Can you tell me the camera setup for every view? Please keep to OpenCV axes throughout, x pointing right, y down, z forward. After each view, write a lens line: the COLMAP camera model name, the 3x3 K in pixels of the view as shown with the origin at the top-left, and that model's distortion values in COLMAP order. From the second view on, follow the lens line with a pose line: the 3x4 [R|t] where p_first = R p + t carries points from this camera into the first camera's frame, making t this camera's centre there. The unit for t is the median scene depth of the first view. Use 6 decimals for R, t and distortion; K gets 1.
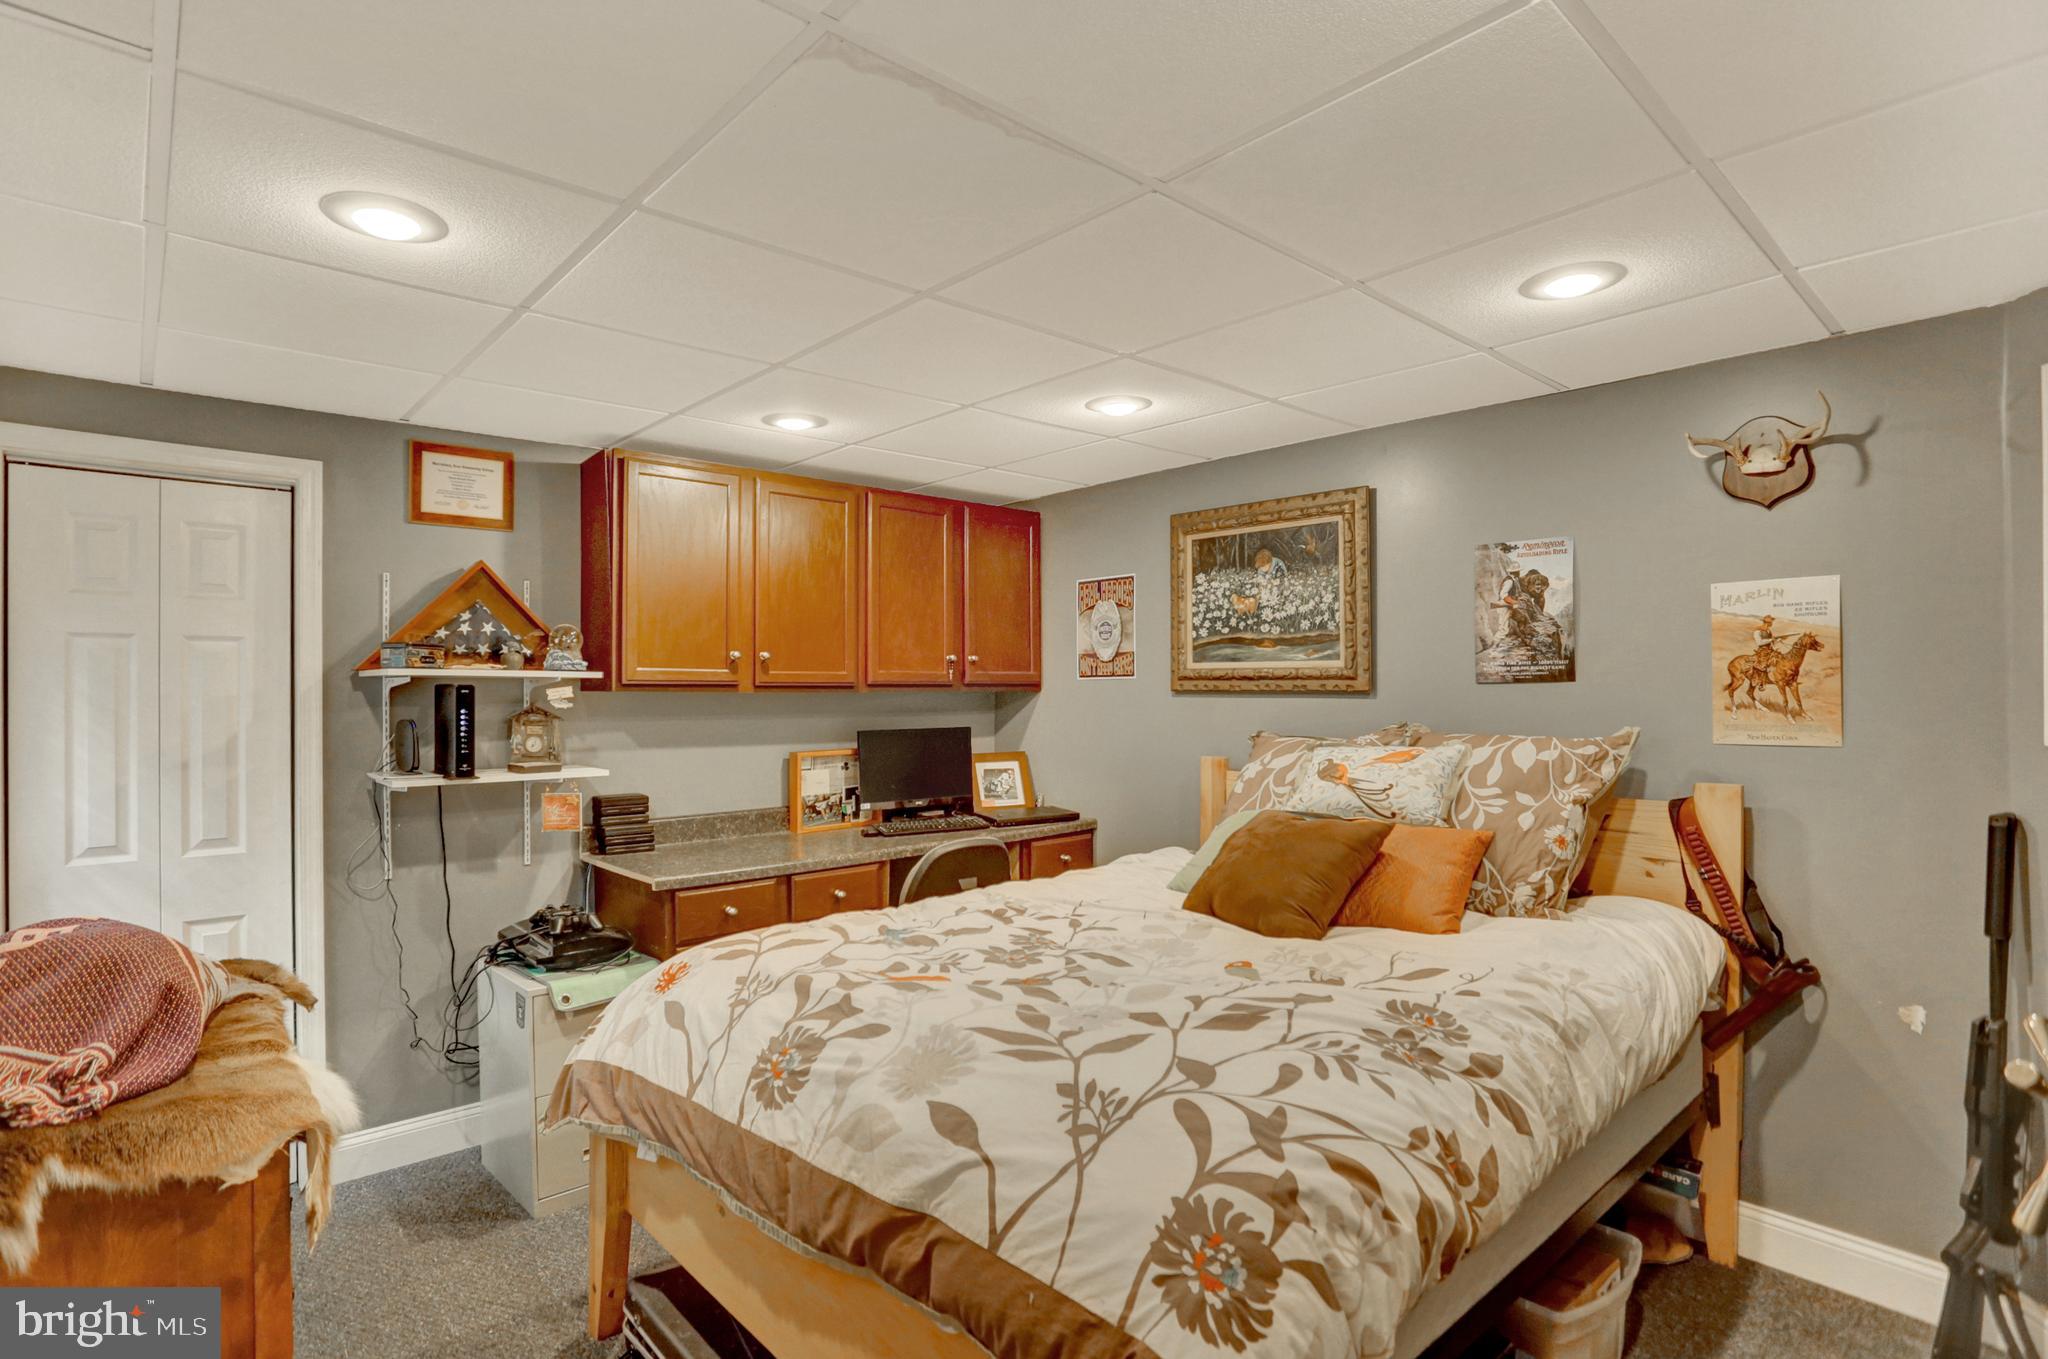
lens RADIAL K [[1003.8, 0, 1029.2], [0, 1003.8, 682.8], [0, 0, 1]] dist [-0.057631, 0.018955]
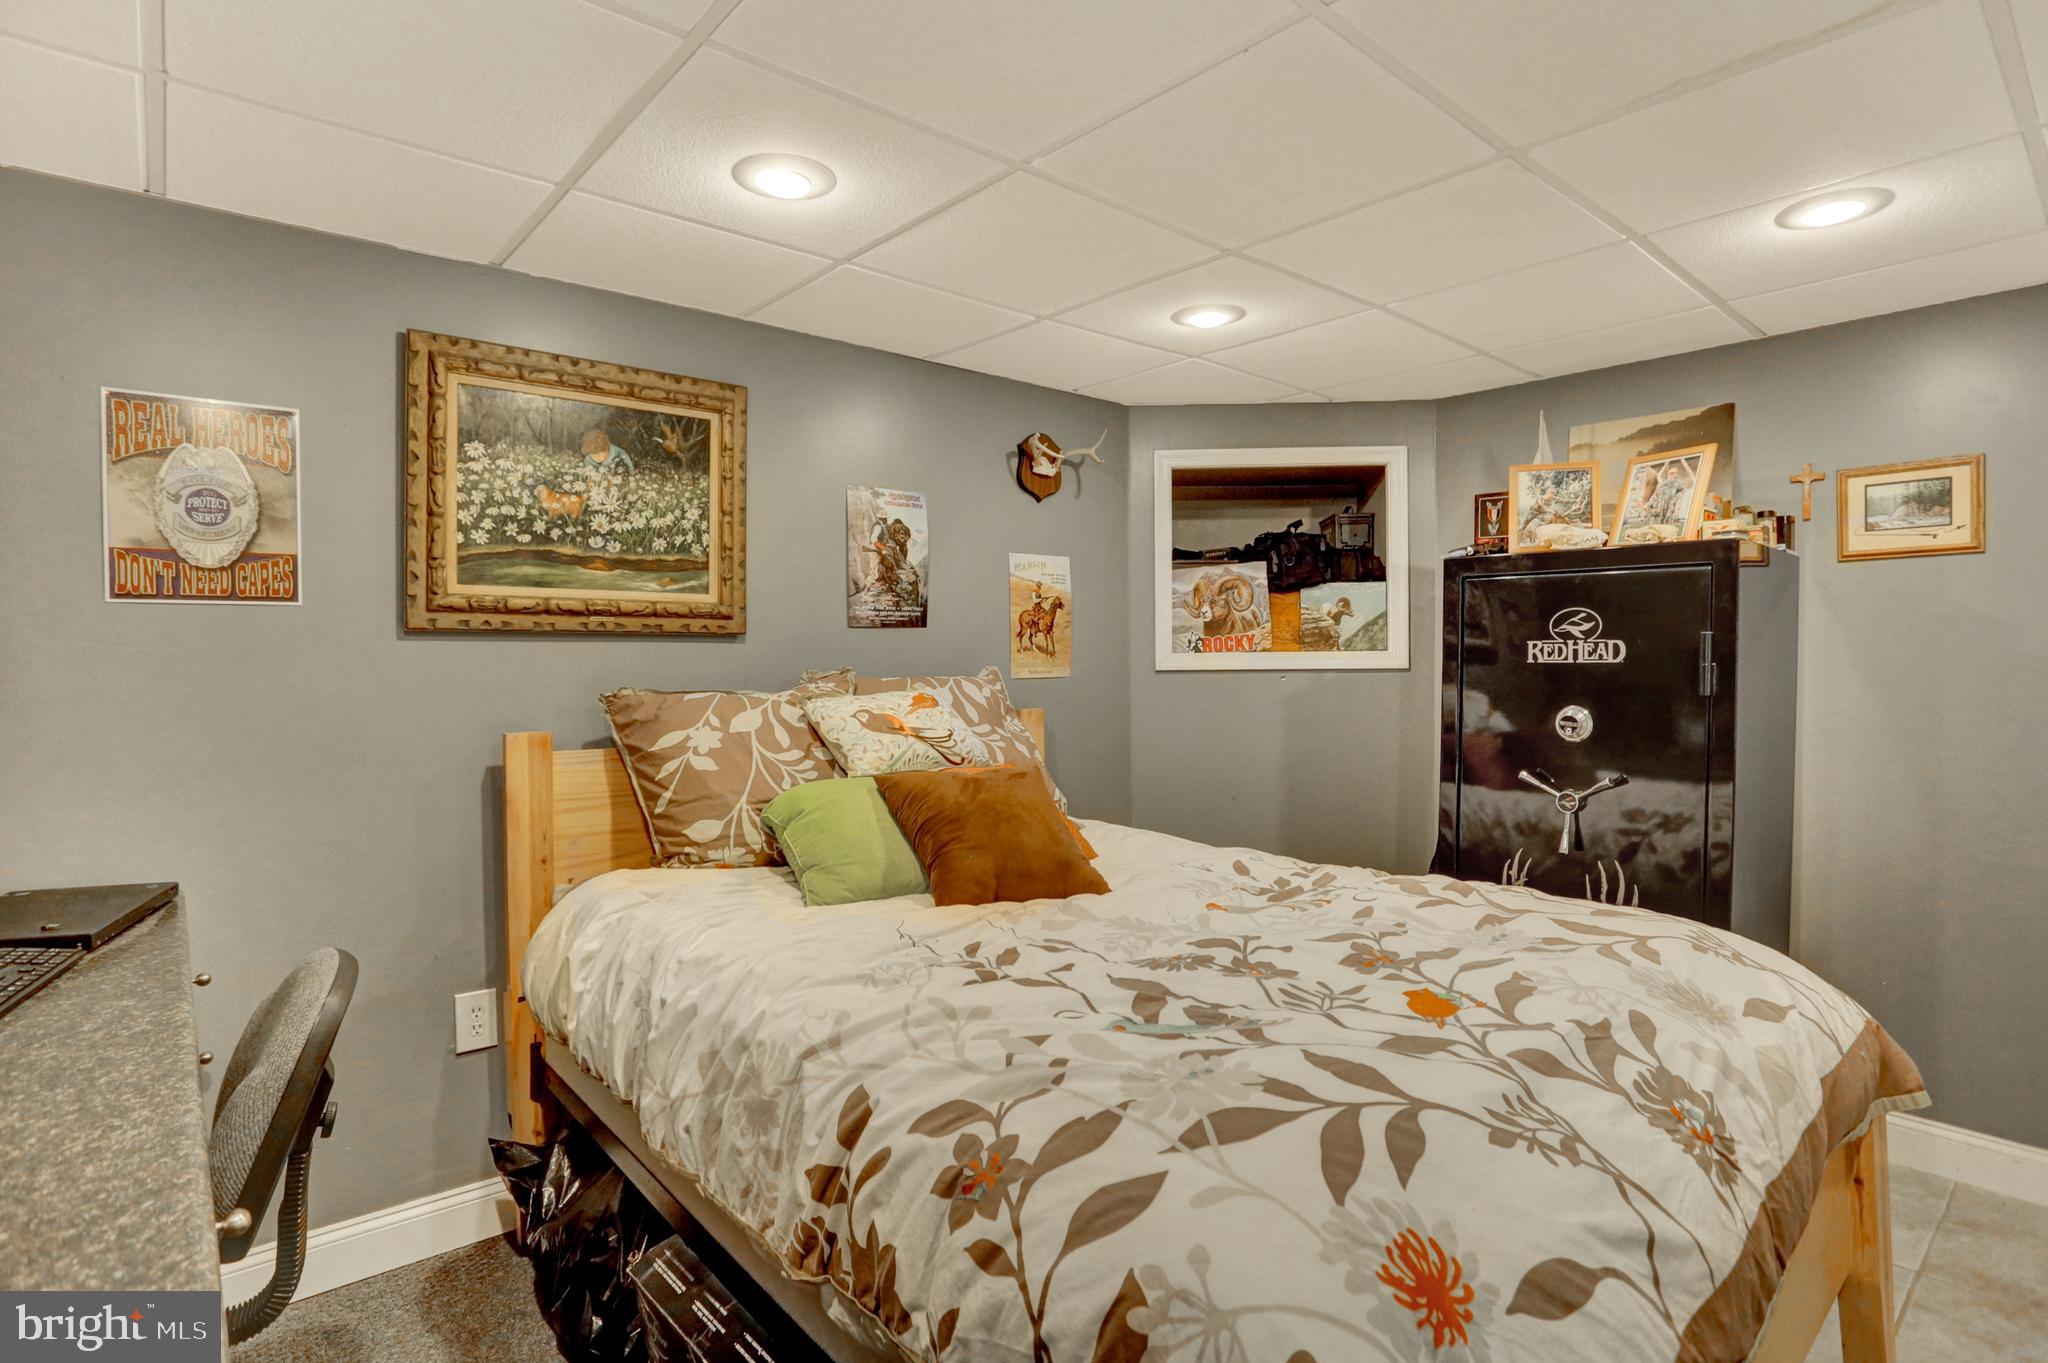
lens RADIAL K [[1003.8, 0, 1027.5], [0, 1003.8, 678.3], [0, 0, 1]] dist [-0.057631, 0.018955]
pose [[0.072279, -0.022531, 0.997130, -0.463666], [-0.005691, 0.999719, 0.023002, 0.024407], [-0.997368, -0.007337, 0.072131, 0.681128]]
